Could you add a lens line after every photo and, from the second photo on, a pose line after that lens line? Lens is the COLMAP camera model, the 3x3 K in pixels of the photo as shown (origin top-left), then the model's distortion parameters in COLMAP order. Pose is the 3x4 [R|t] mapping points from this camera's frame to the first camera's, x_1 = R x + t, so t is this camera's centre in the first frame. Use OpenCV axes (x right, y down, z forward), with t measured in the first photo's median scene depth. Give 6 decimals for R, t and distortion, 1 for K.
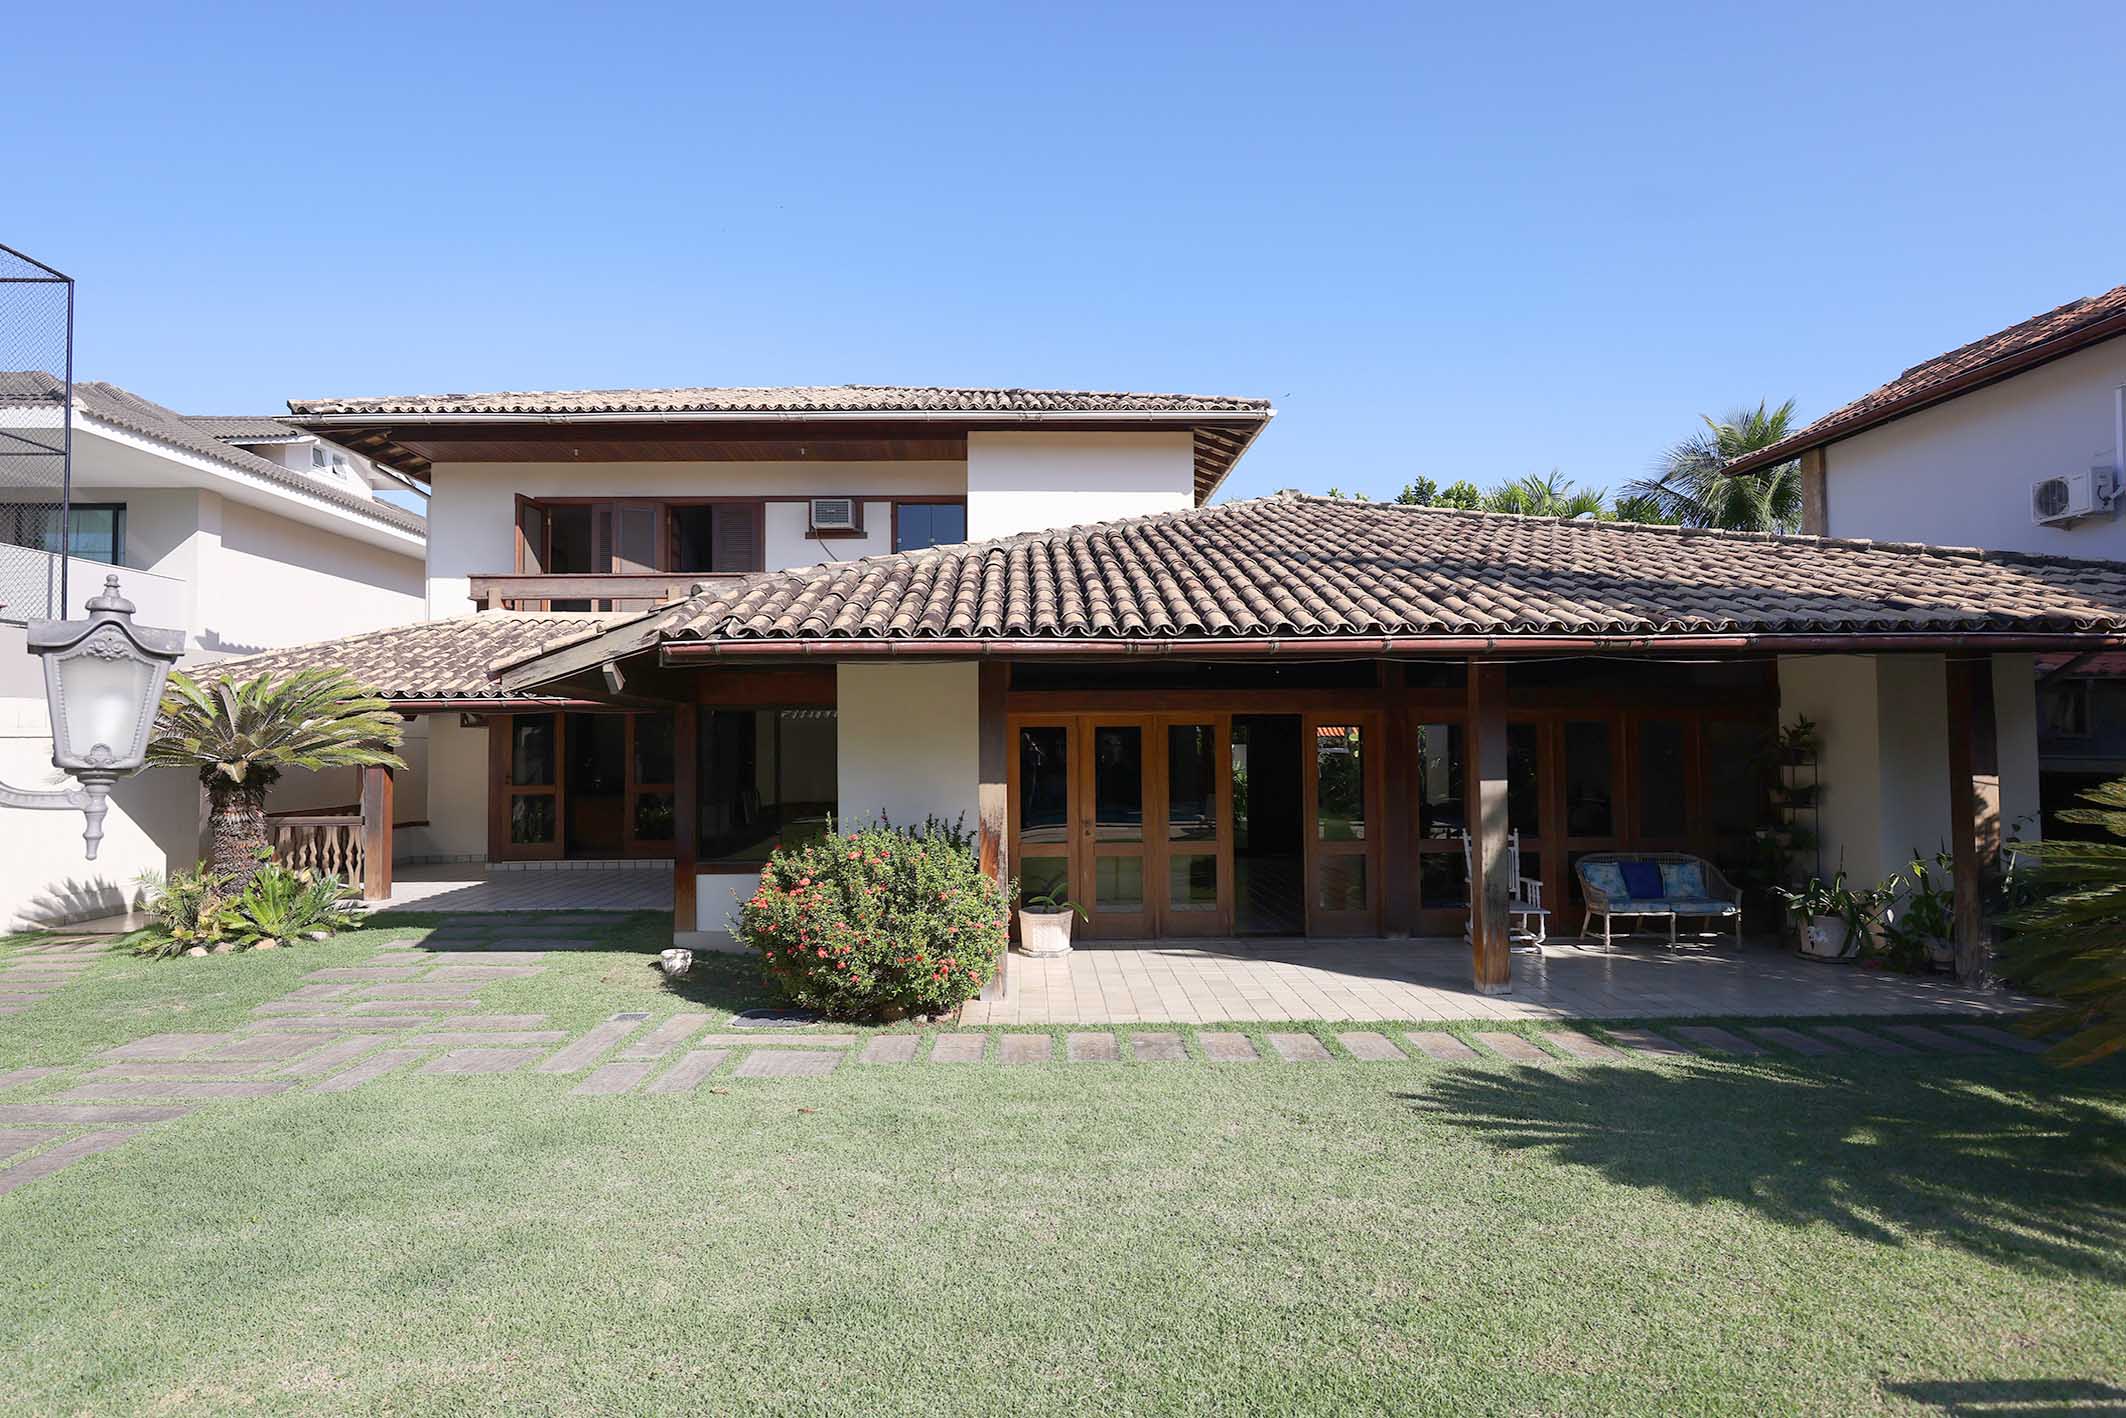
lens RADIAL K [[1102.8, 0, 1049.1], [0, 1102.8, 709.3], [0, 0, 1]] dist [-0.009401, 0.001387]
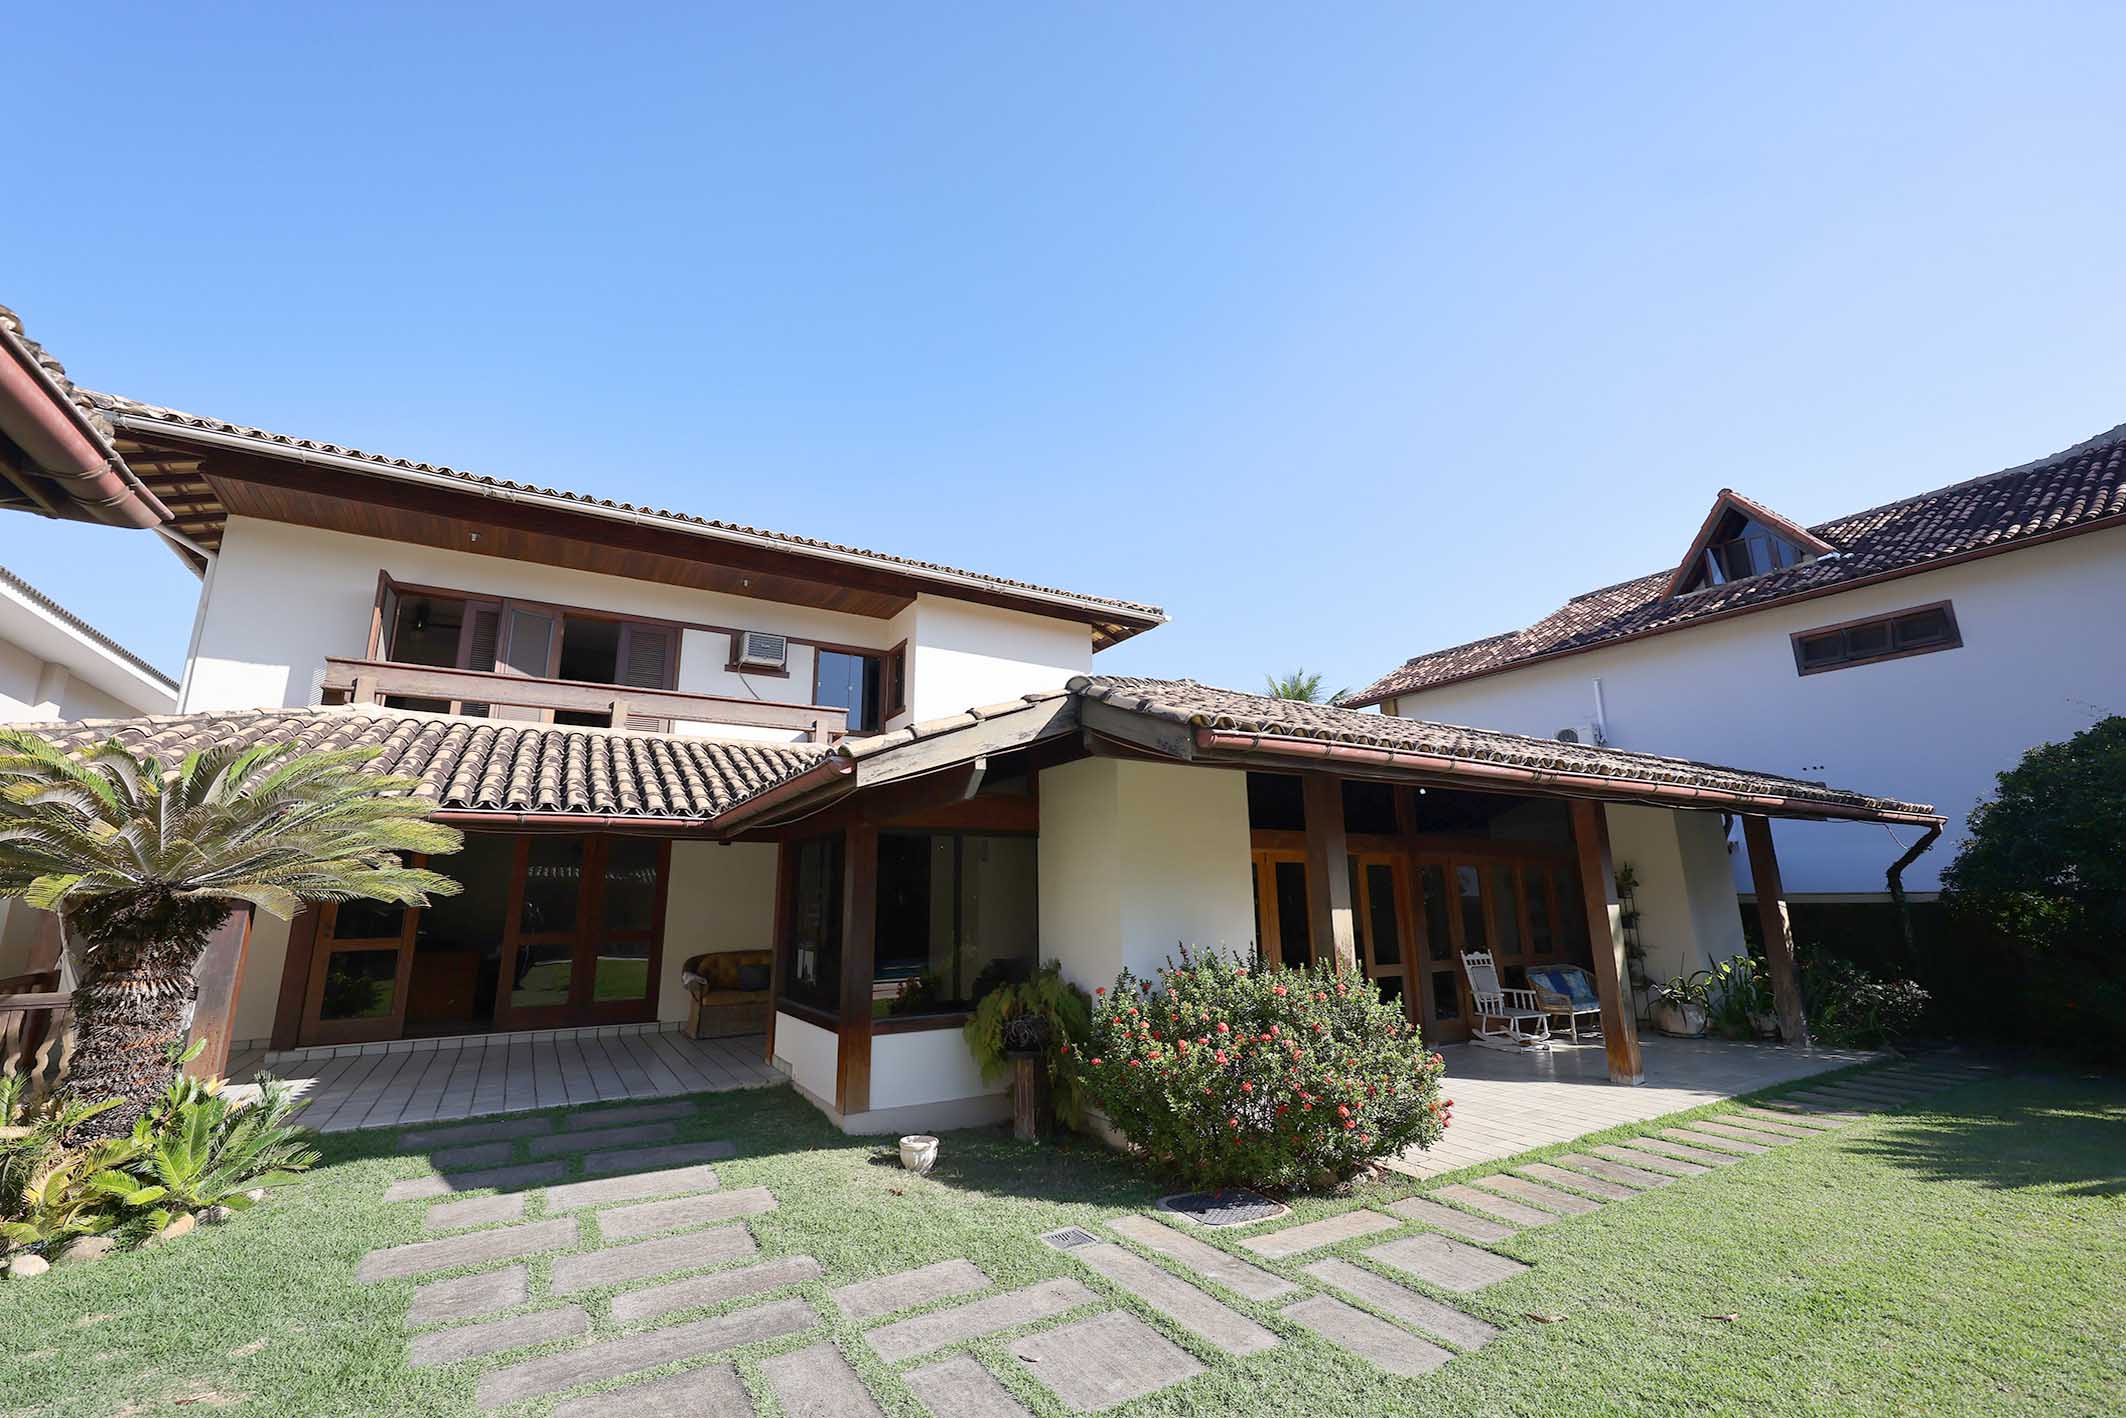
lens RADIAL K [[862.1, 0, 1058.5], [0, 862.1, 709.0], [0, 0, 1]] dist [0.003506, -0.000037]
pose [[0.873170, 0.104887, 0.475997, -0.553776], [-0.012516, 0.981075, -0.193224, 0.036778], [-0.487256, 0.162760, 0.857957, 0.361063]]
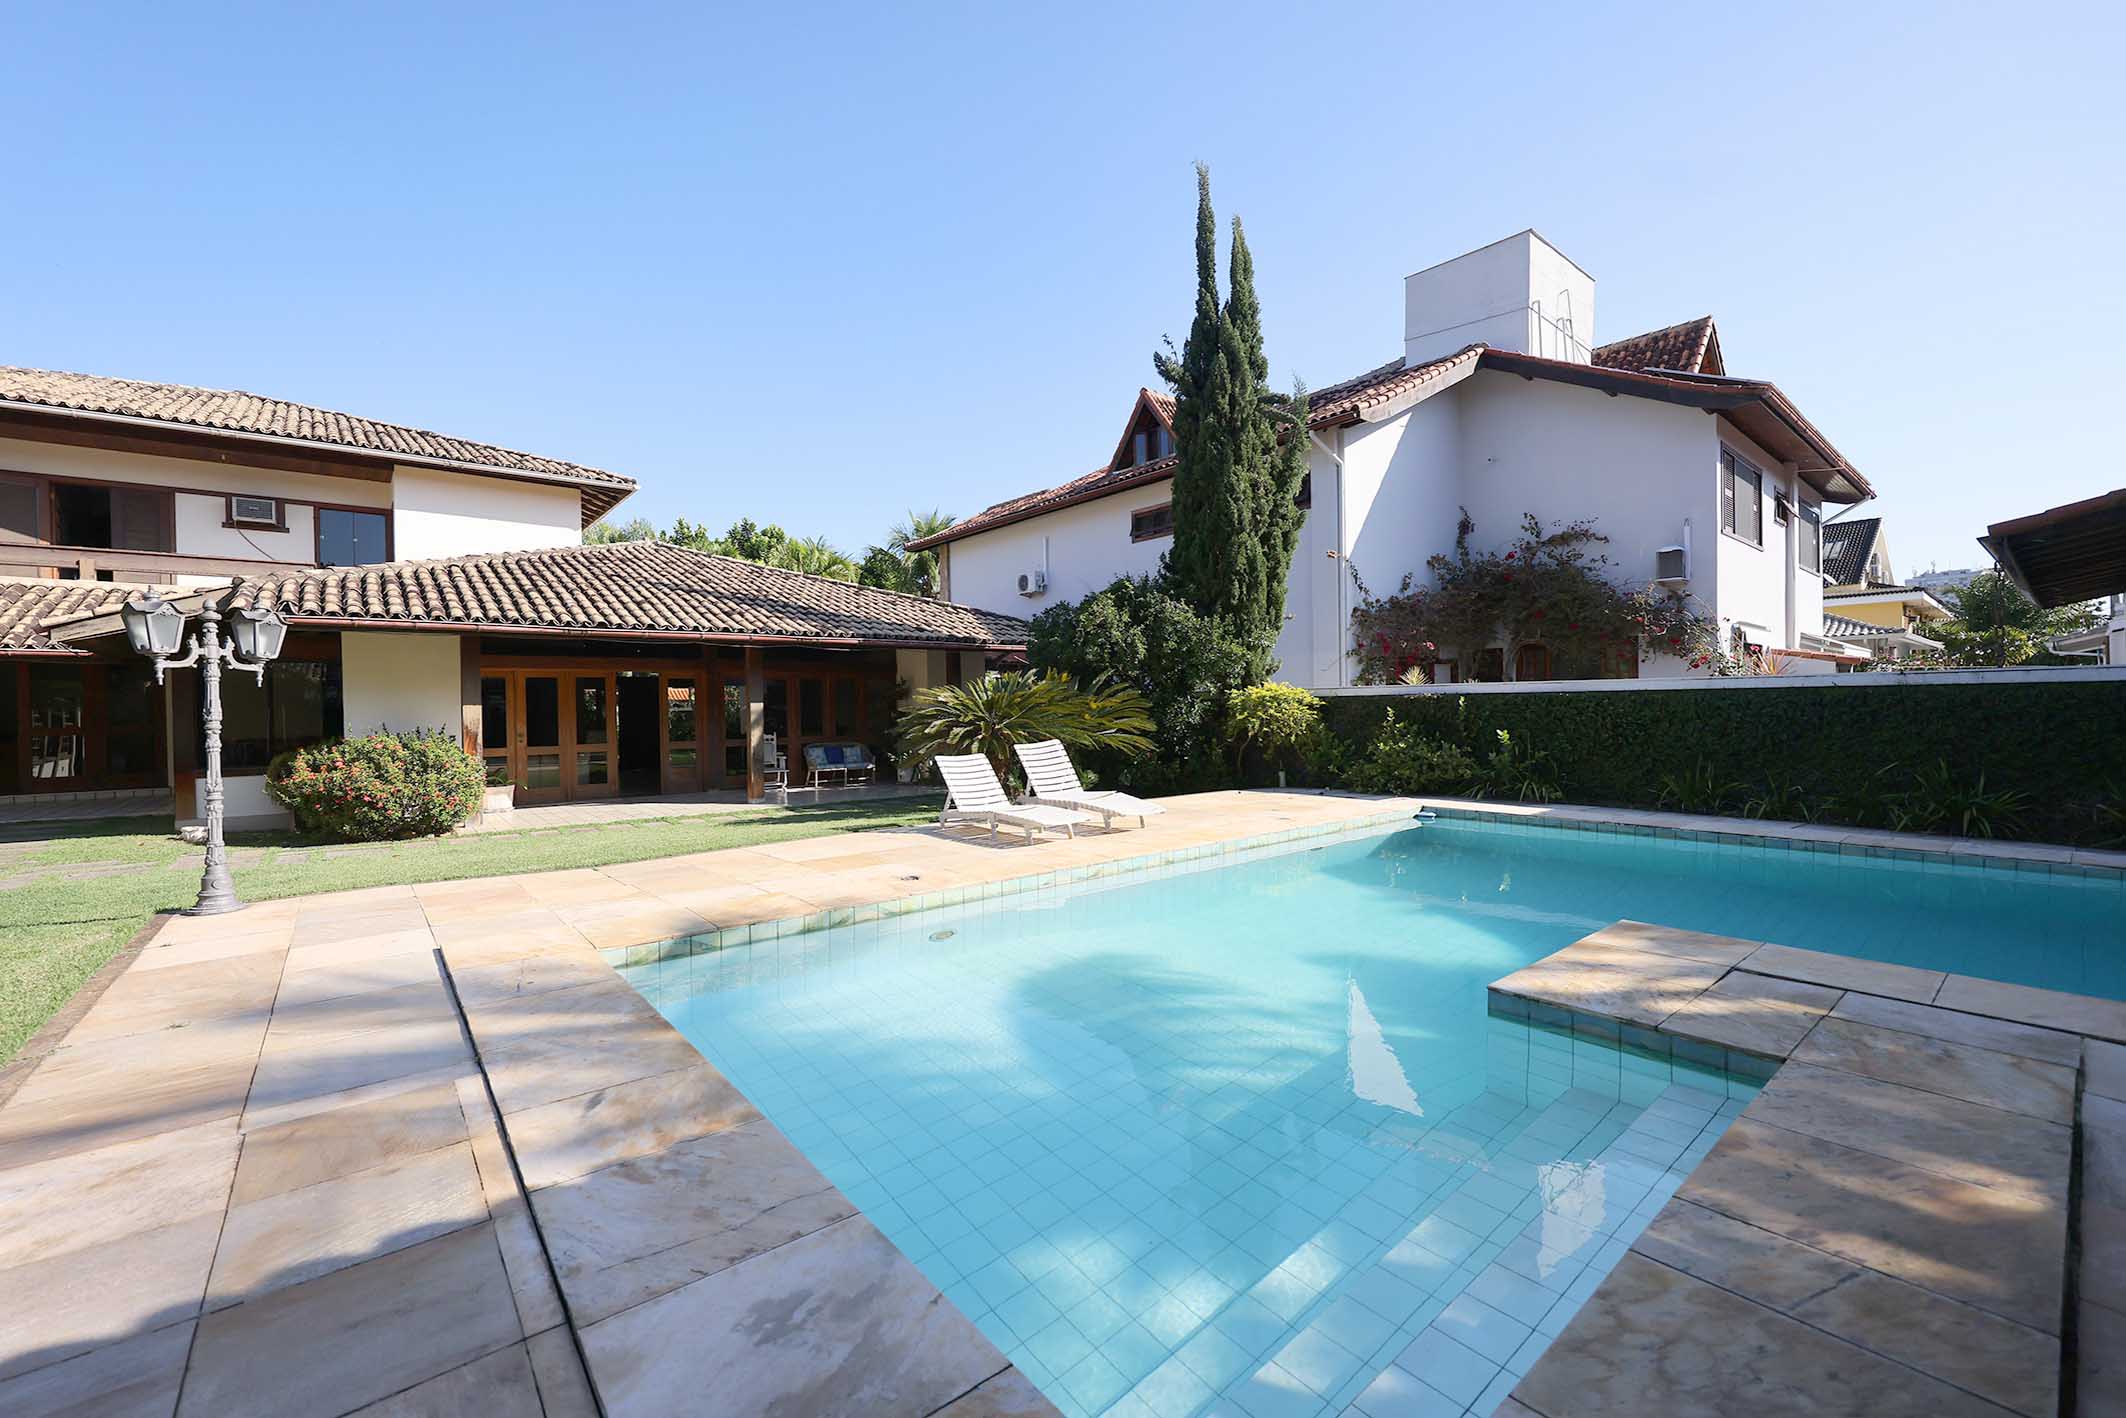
lens RADIAL K [[855.7, 0, 1047.6], [0, 855.7, 713.2], [0, 0, 1]] dist [0.001467, -0.002576]
pose [[0.792326, -0.009188, 0.610029, -0.131145], [-0.009694, 0.999571, 0.027646, 0.028290], [-0.610021, -0.027818, 0.791897, -0.539439]]
